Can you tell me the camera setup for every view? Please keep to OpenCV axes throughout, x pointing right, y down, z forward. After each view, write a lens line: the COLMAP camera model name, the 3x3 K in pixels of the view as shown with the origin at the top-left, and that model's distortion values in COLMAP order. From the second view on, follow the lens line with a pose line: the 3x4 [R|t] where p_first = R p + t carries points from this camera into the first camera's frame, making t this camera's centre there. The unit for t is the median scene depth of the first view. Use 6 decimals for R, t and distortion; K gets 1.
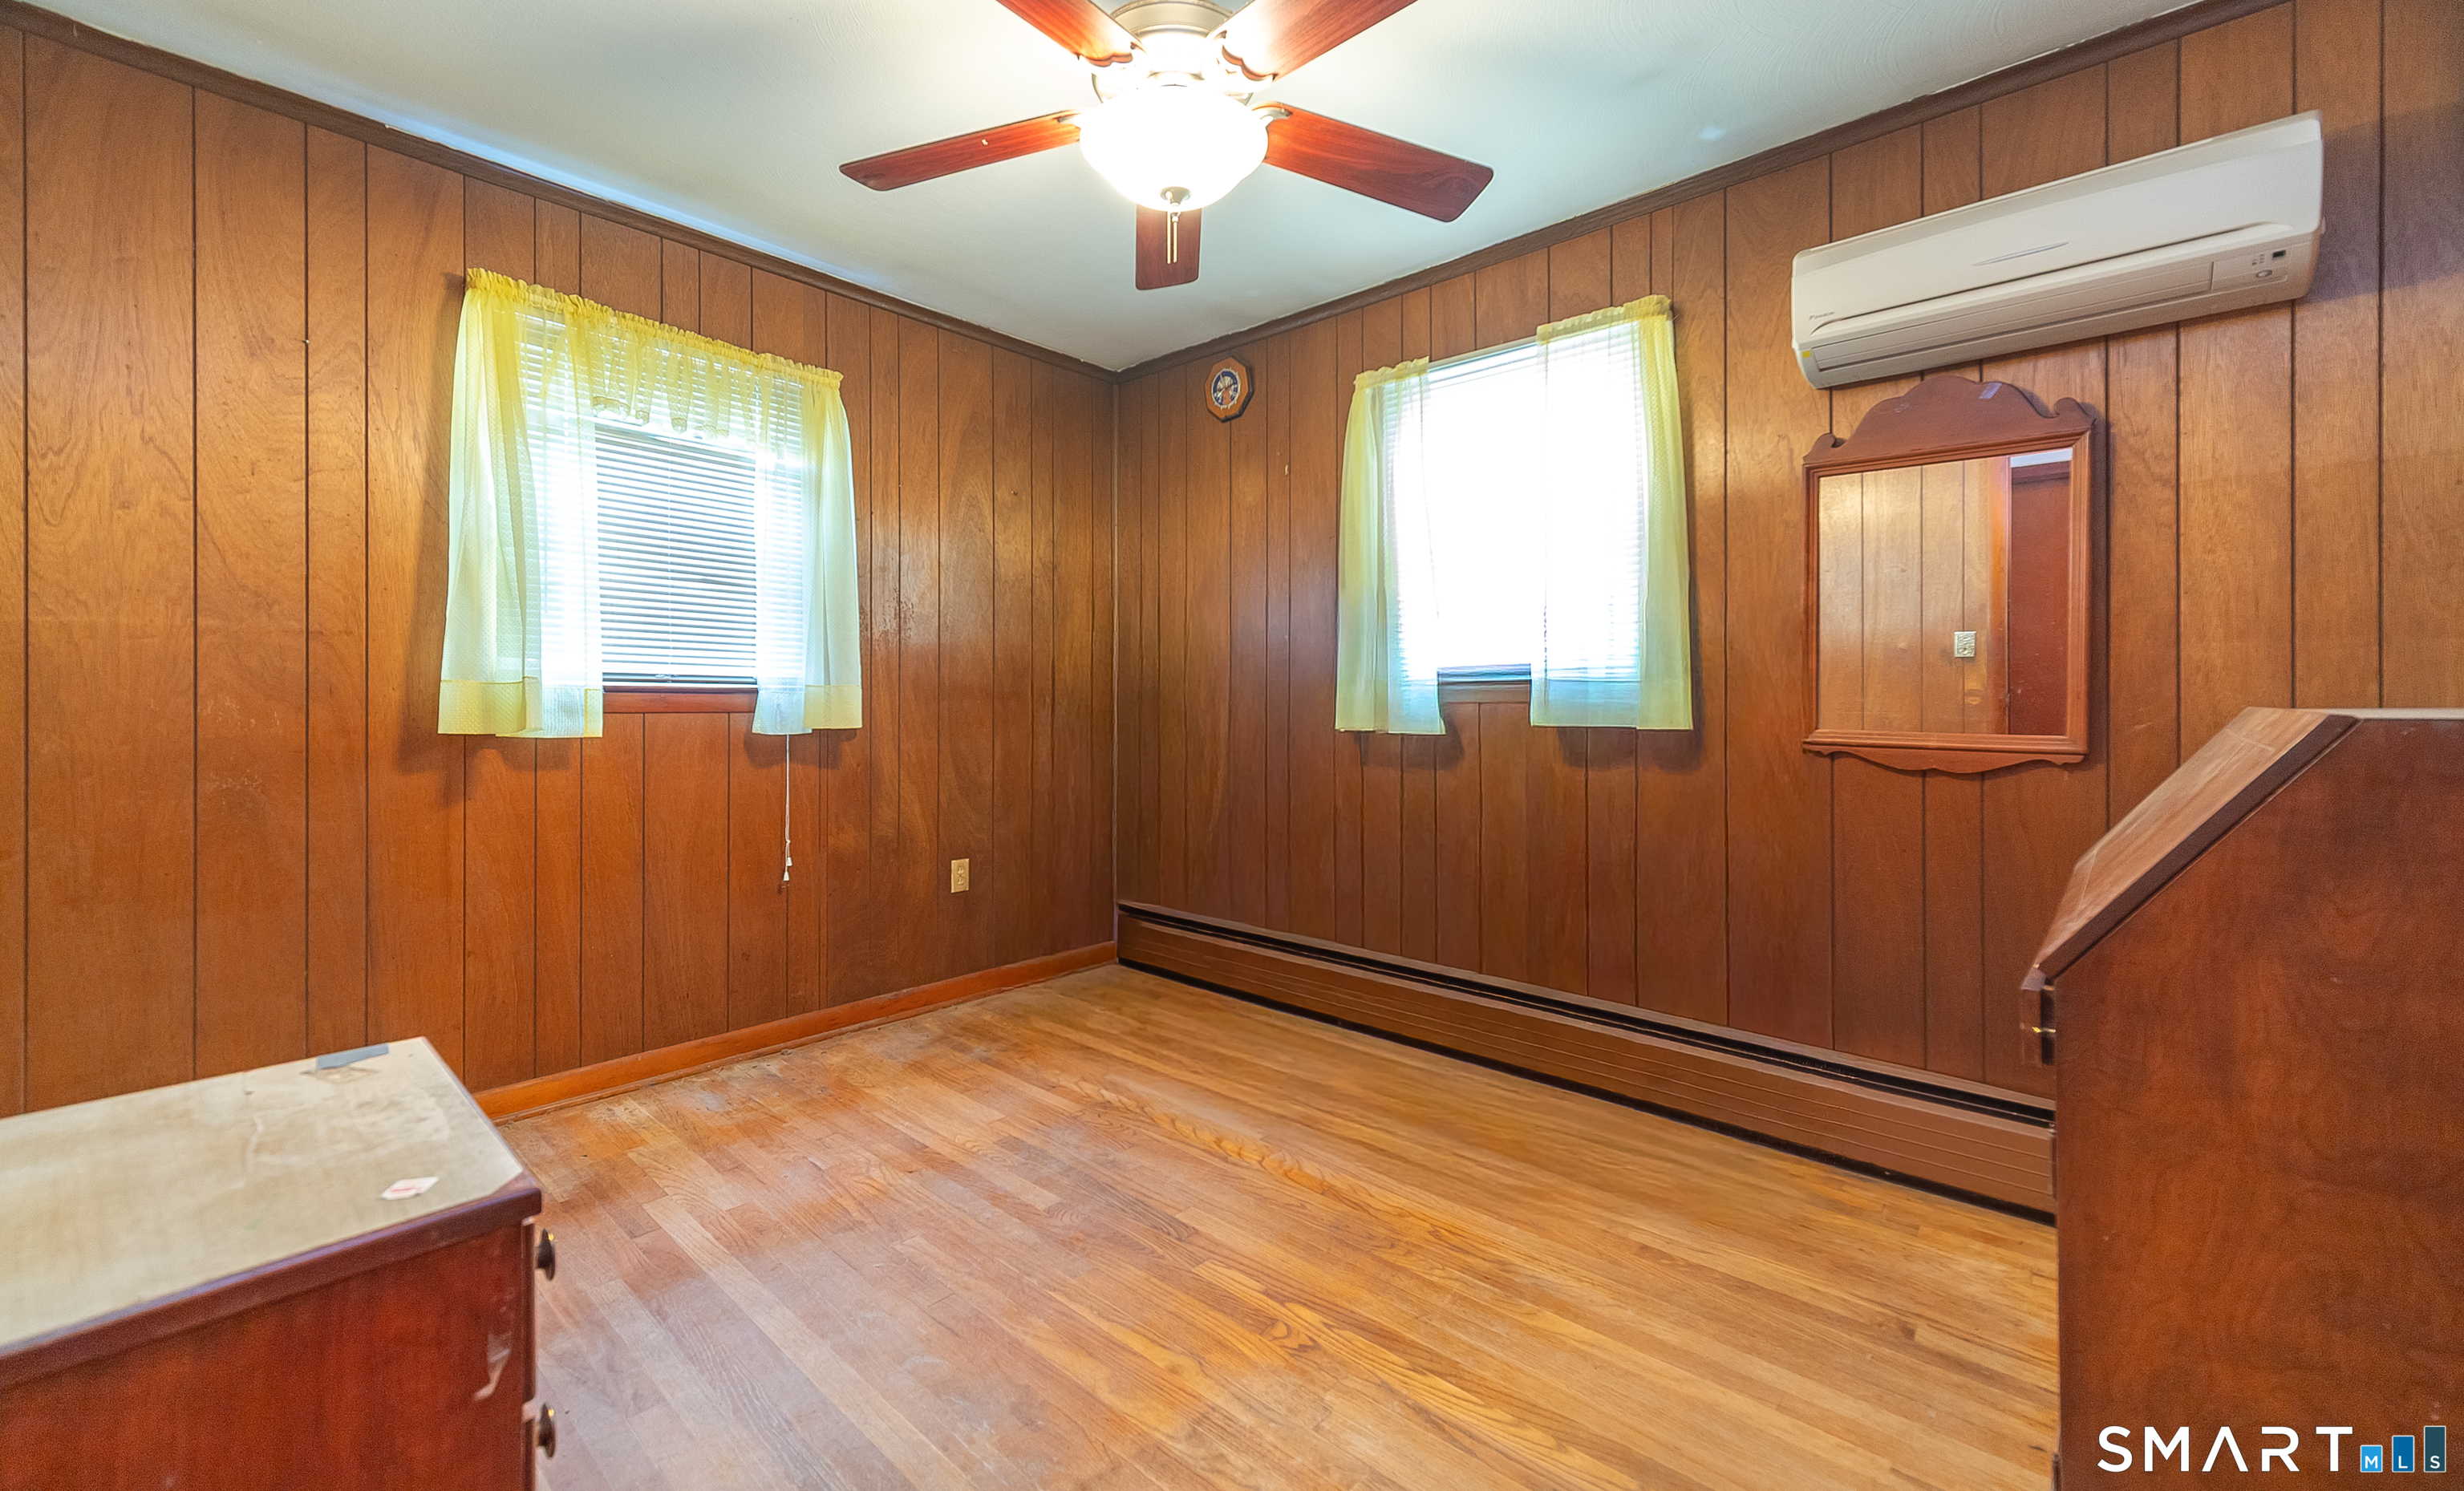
lens RADIAL K [[991.6, 0, 1166.8], [0, 991.6, 708.3], [0, 0, 1]] dist [0.008278, -0.000441]
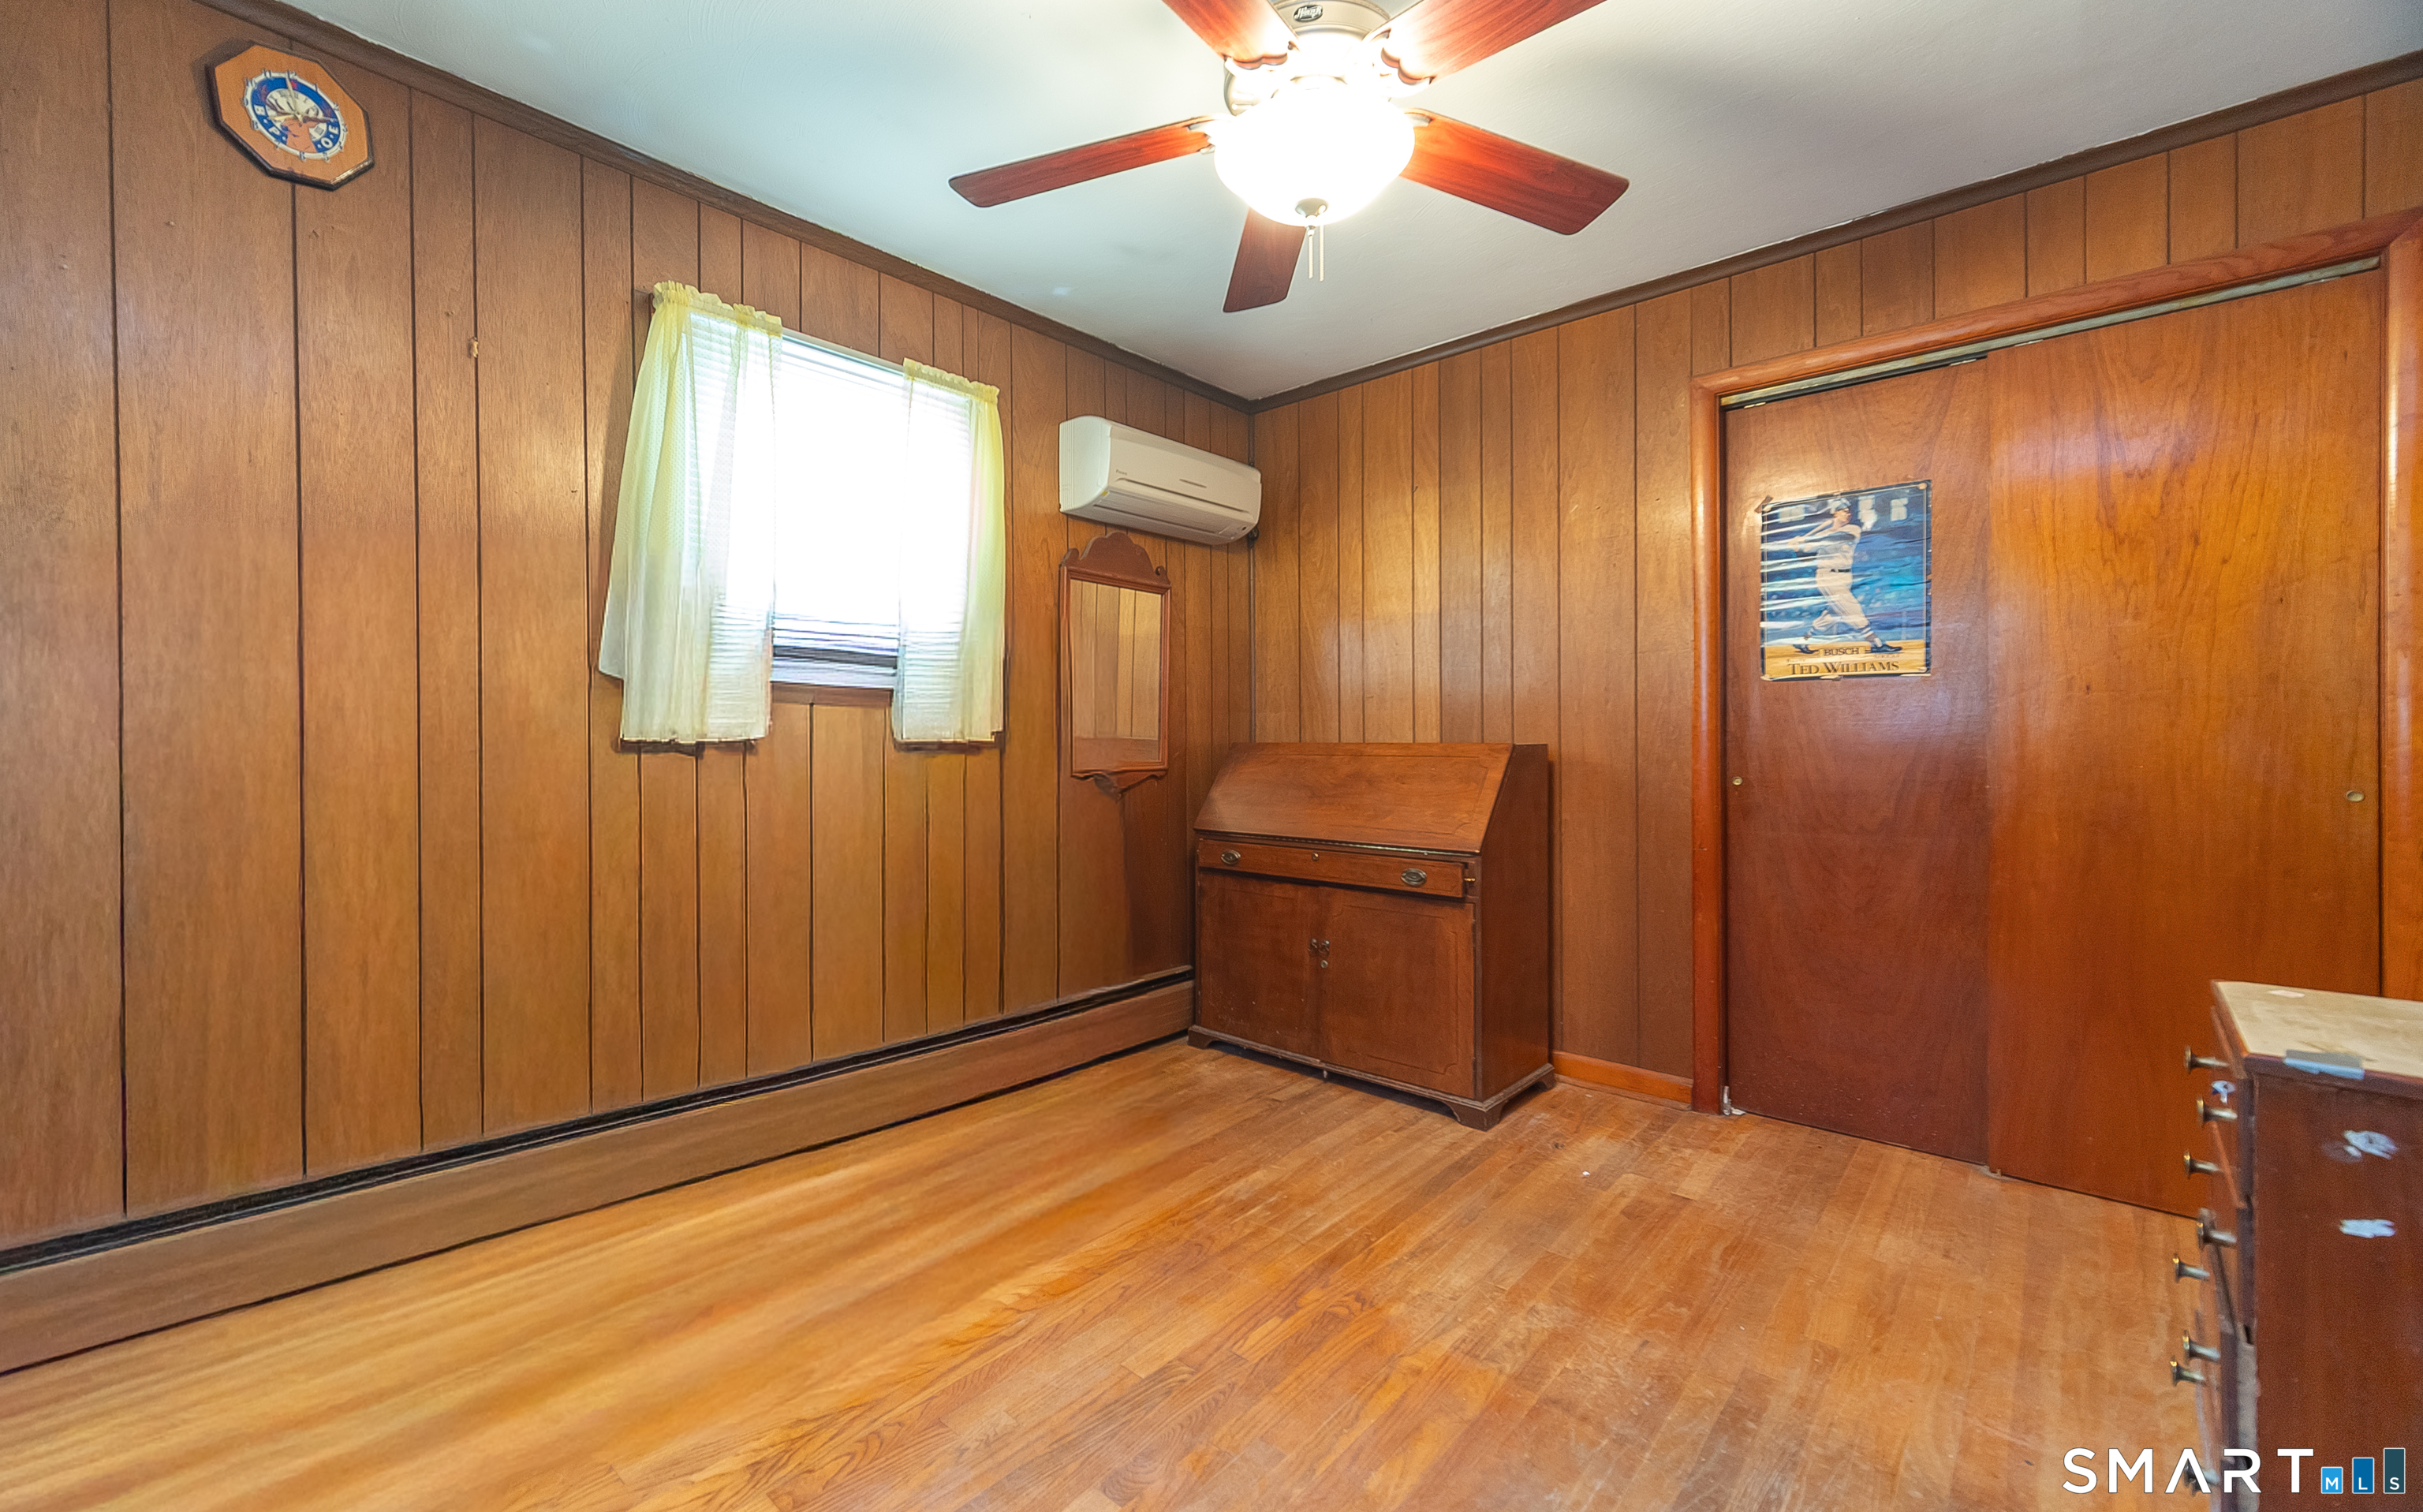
lens RADIAL K [[981.9, 0, 1213.0], [0, 981.9, 746.5], [0, 0, 1]] dist [0.013160, -0.000295]
pose [[-0.052607, -0.008127, 0.998582, -0.815813], [0.014392, 0.999857, 0.008896, -0.008964], [-0.998512, 0.014839, -0.052482, 1.005597]]
